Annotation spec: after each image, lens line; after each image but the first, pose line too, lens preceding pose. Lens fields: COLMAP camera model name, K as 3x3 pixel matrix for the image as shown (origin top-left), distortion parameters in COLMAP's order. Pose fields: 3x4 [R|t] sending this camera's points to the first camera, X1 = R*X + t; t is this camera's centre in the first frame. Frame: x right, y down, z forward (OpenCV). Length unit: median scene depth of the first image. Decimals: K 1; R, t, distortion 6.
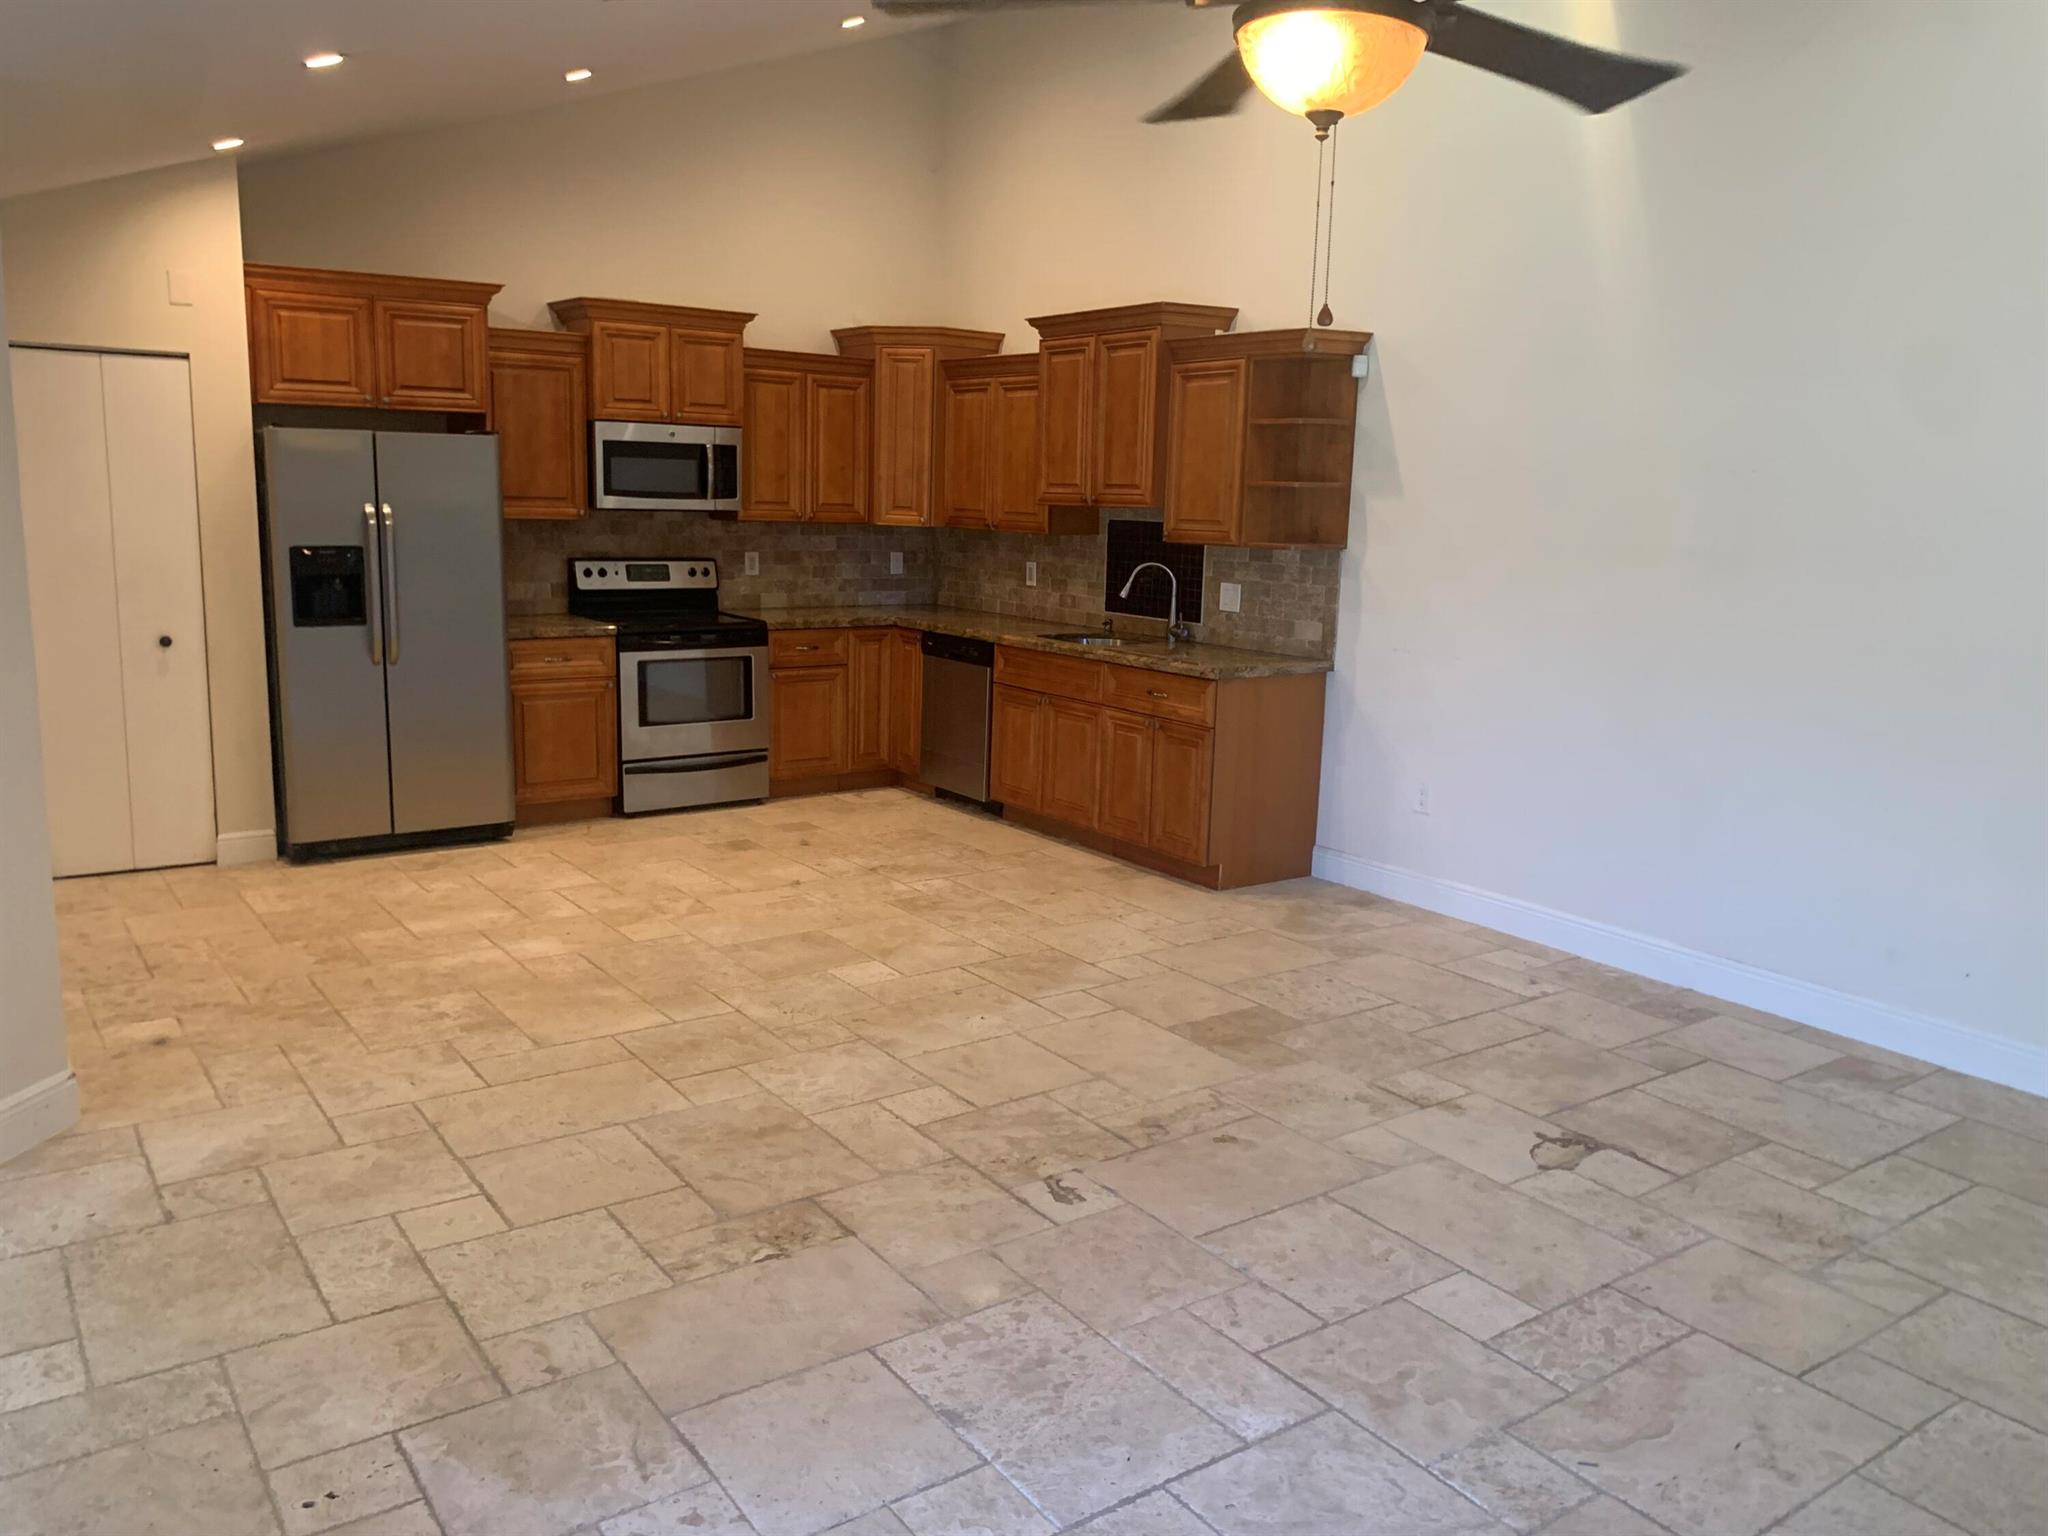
lens RADIAL K [[1563.8, 0, 1004.3], [0, 1563.8, 762.5], [0, 0, 1]] dist [0.025352, -0.000319]
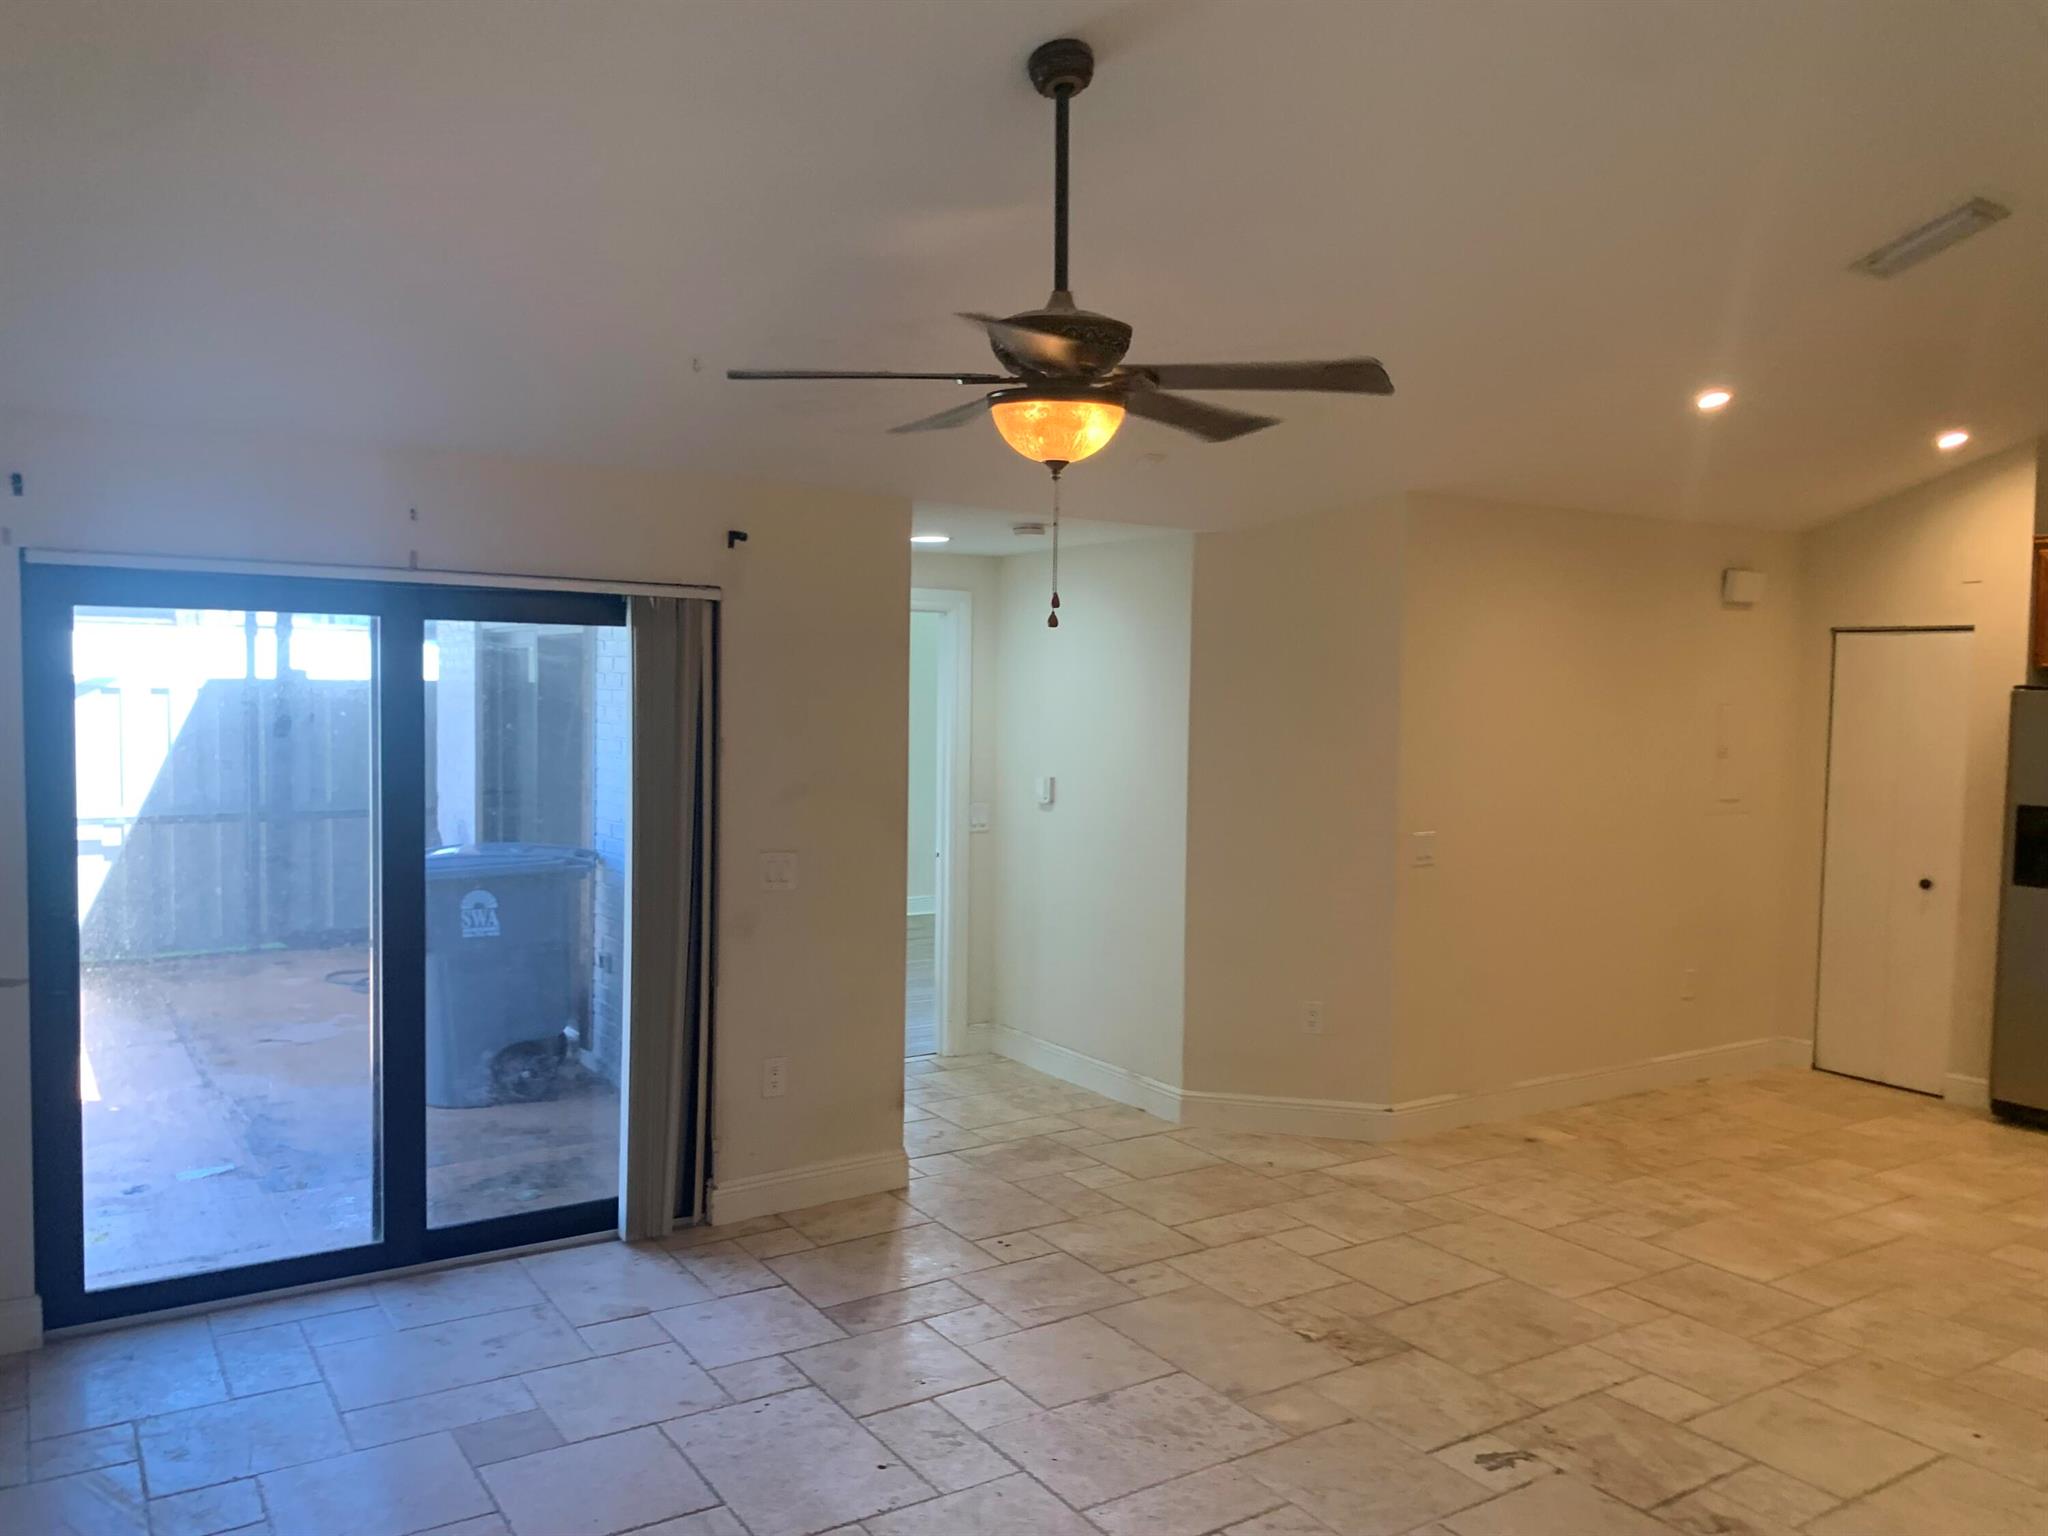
lens RADIAL K [[1563.8, 0, 1007.7], [0, 1563.8, 767.1], [0, 0, 1]] dist [0.025352, -0.000319]
pose [[-0.037350, 0.027344, -0.998928, 0.923779], [-0.196267, 0.979955, 0.034163, -0.107517], [0.979839, 0.197333, -0.031235, 0.596840]]
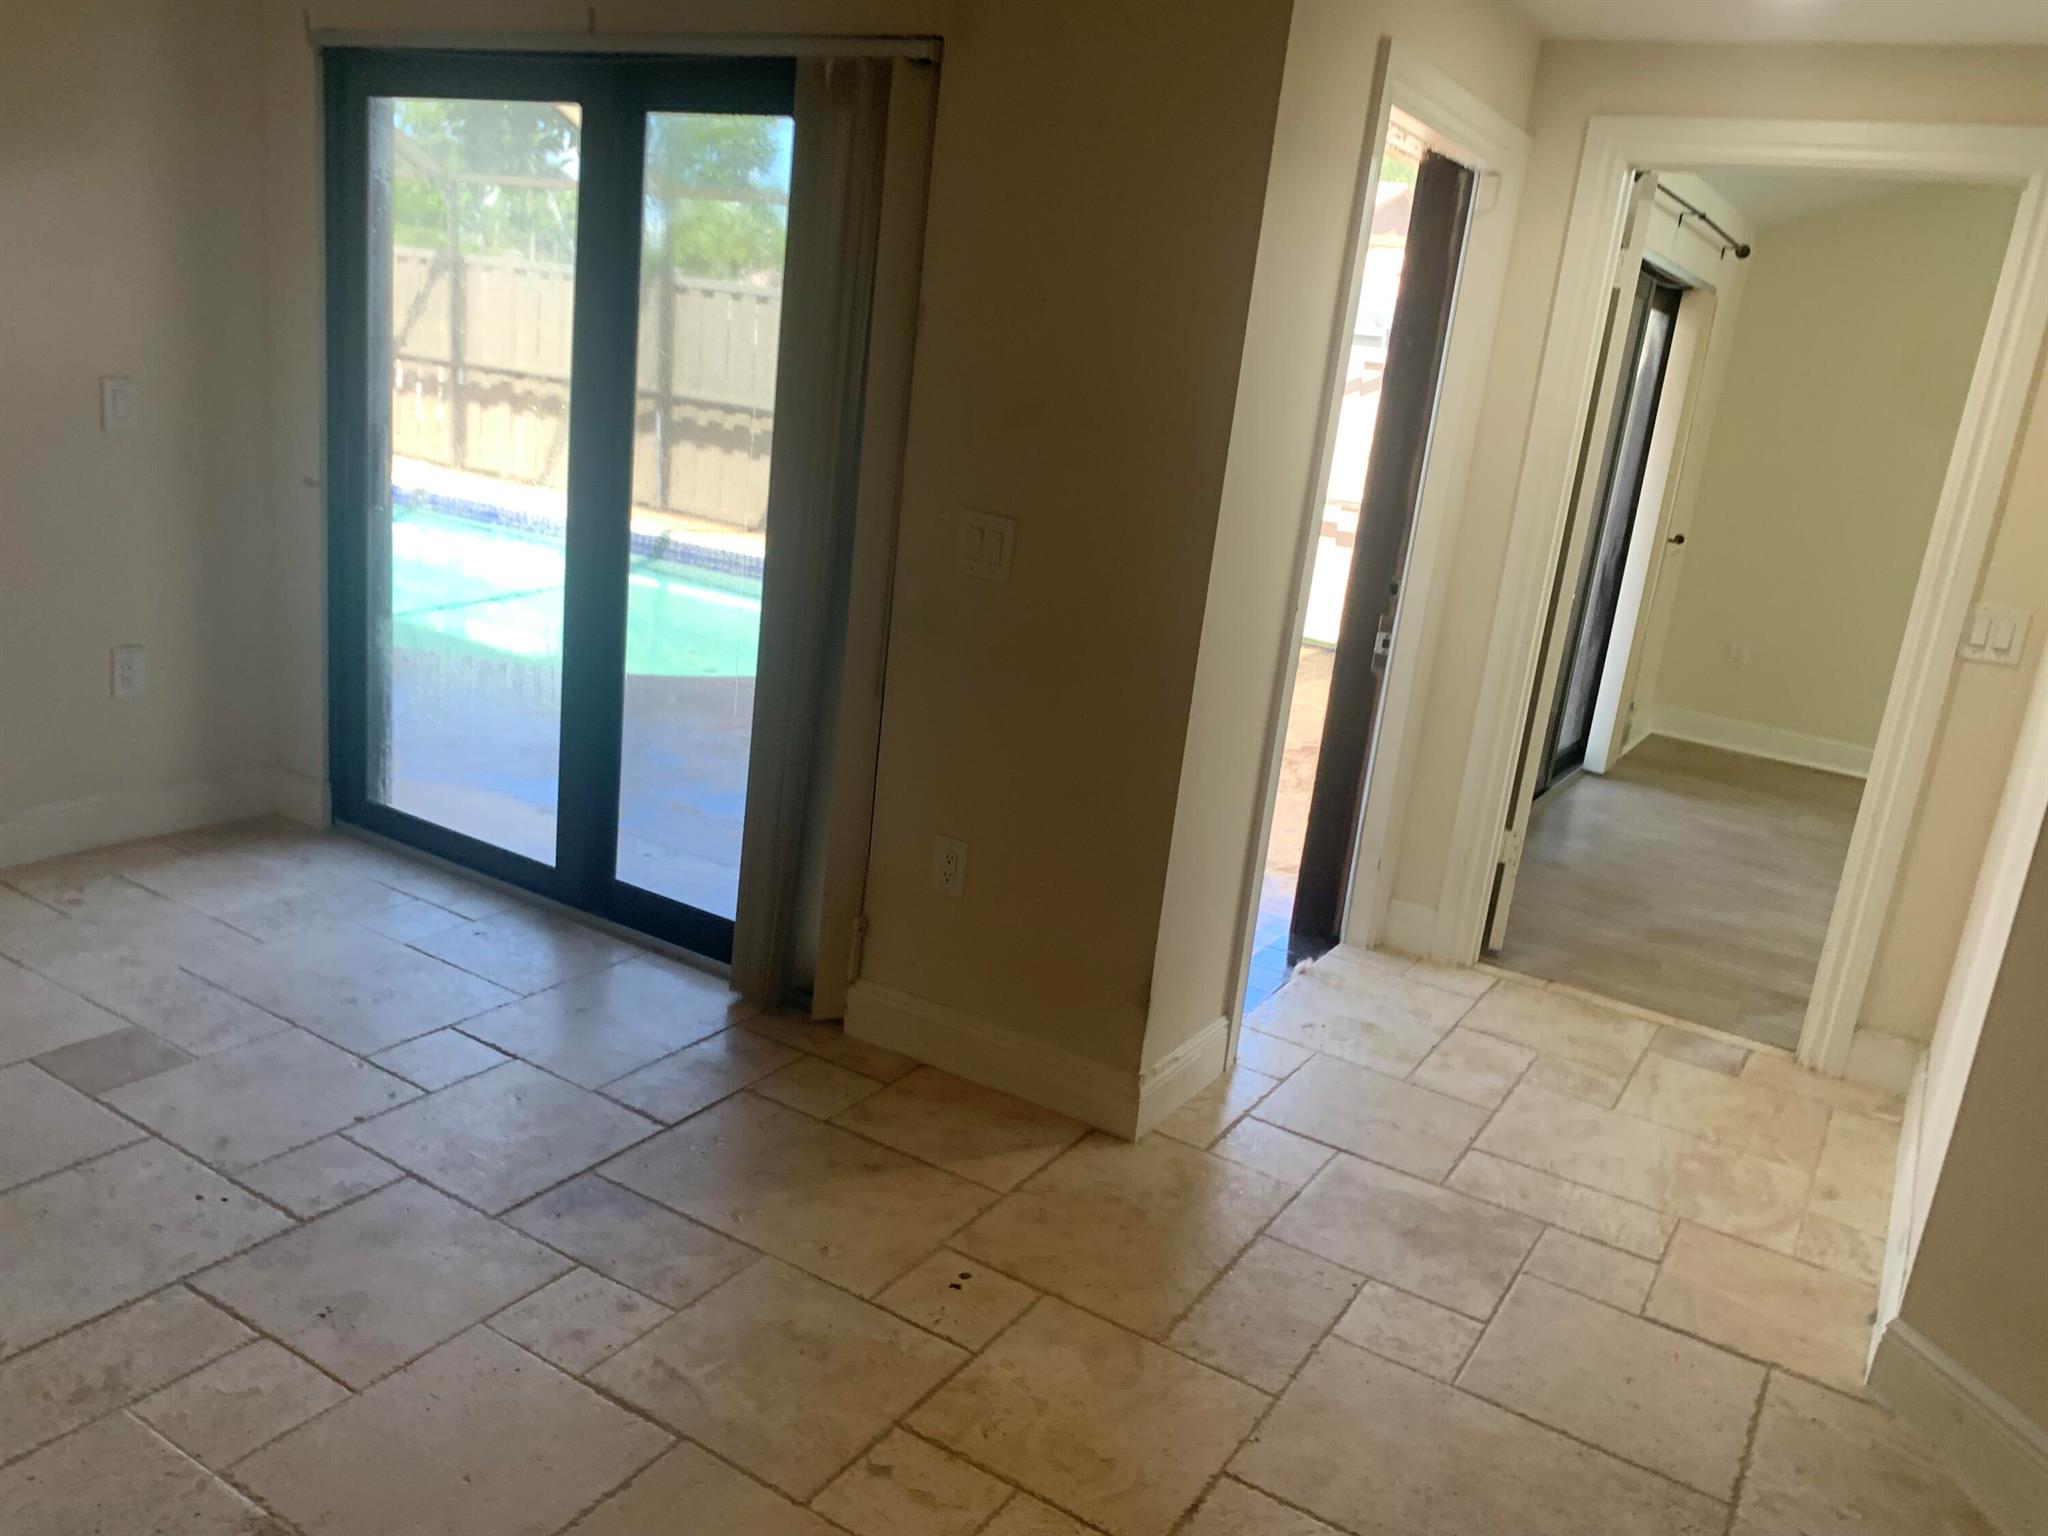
lens RADIAL K [[1563.8, 0, 1035.3], [0, 1563.8, 771.7], [0, 0, 1]] dist [0.025352, -0.000319]
pose [[-0.907693, -0.019970, -0.419160, -0.028056], [-0.204108, 0.893760, 0.399416, -0.154836], [0.366652, 0.448101, -0.815335, 1.070335]]
